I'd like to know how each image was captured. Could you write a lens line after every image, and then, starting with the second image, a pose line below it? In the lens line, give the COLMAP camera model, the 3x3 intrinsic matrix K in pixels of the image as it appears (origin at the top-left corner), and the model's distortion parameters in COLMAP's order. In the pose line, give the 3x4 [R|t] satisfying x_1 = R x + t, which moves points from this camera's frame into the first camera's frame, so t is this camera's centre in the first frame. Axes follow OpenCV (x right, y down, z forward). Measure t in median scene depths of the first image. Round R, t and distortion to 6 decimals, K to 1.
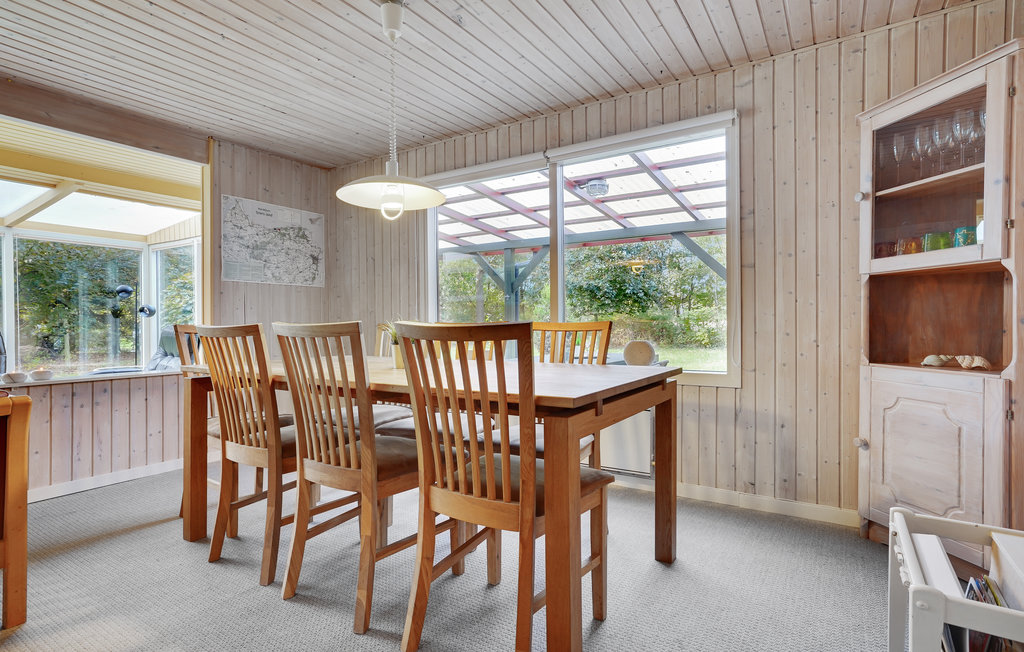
lens RADIAL K [[532.3, 0, 512.5], [0, 532.3, 333.1], [0, 0, 1]] dist [-0.045147, 0.043485]
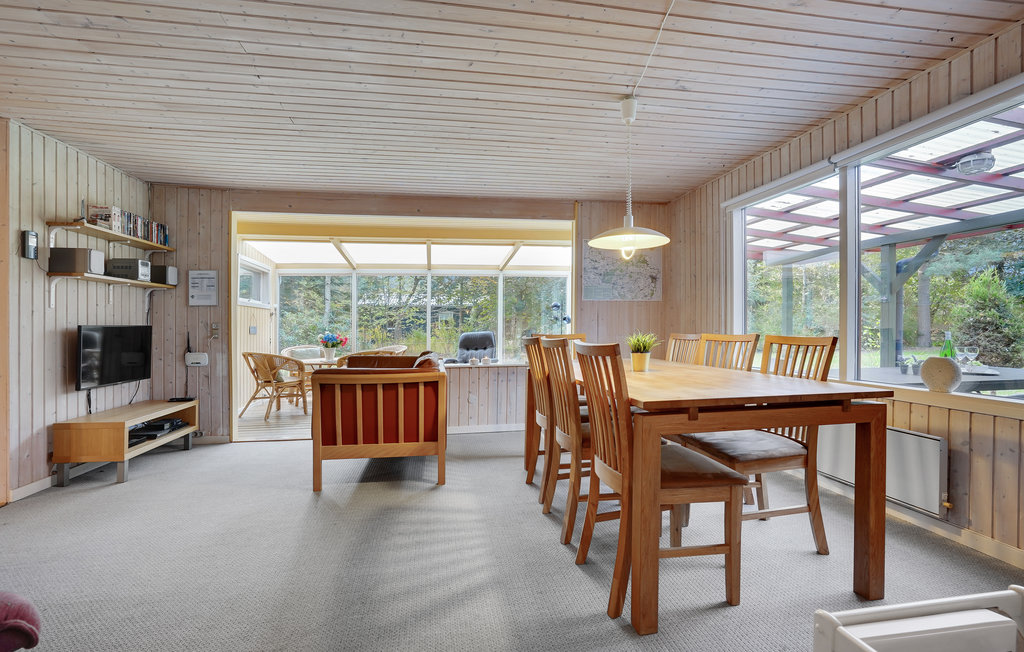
lens RADIAL K [[472.6, 0, 493.5], [0, 472.6, 326.0], [0, 0, 1]] dist [0.000665, 0.001308]
pose [[0.671519, -0.002688, -0.740982, 0.235633], [-0.007019, 0.999925, -0.009989, -0.017412], [0.740954, 0.011909, 0.671451, -0.029394]]
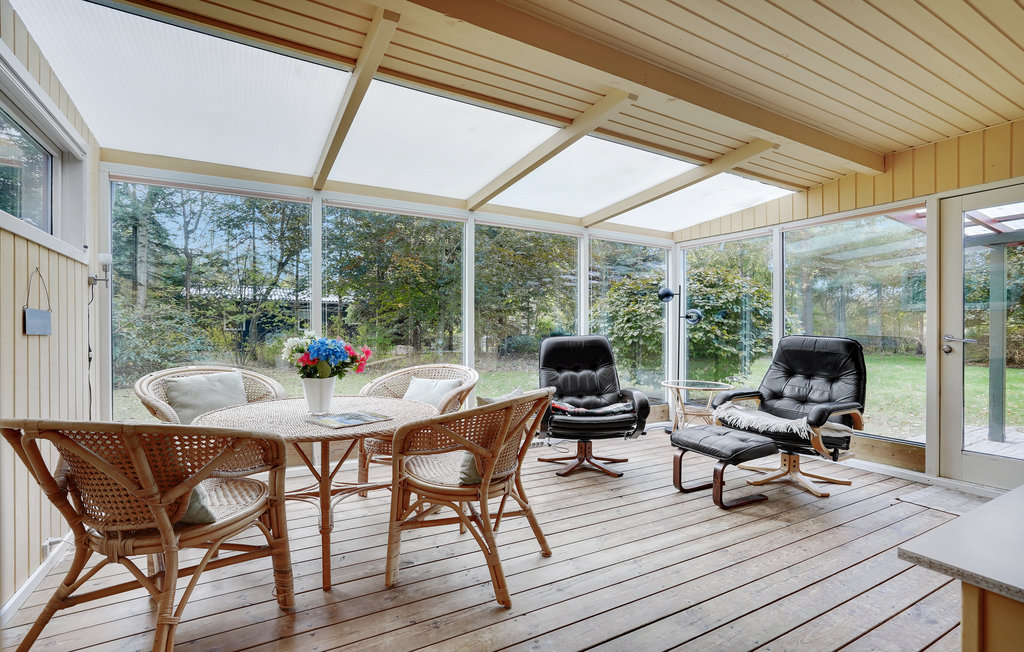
lens RADIAL K [[485.2, 0, 513.4], [0, 485.2, 347.6], [0, 0, 1]] dist [-0.002883, -0.000217]
pose [[0.885985, 0.026320, -0.462966, -1.019293], [-0.018449, 0.999598, 0.021522, -0.006116], [0.463347, -0.010527, 0.886115, 0.274220]]
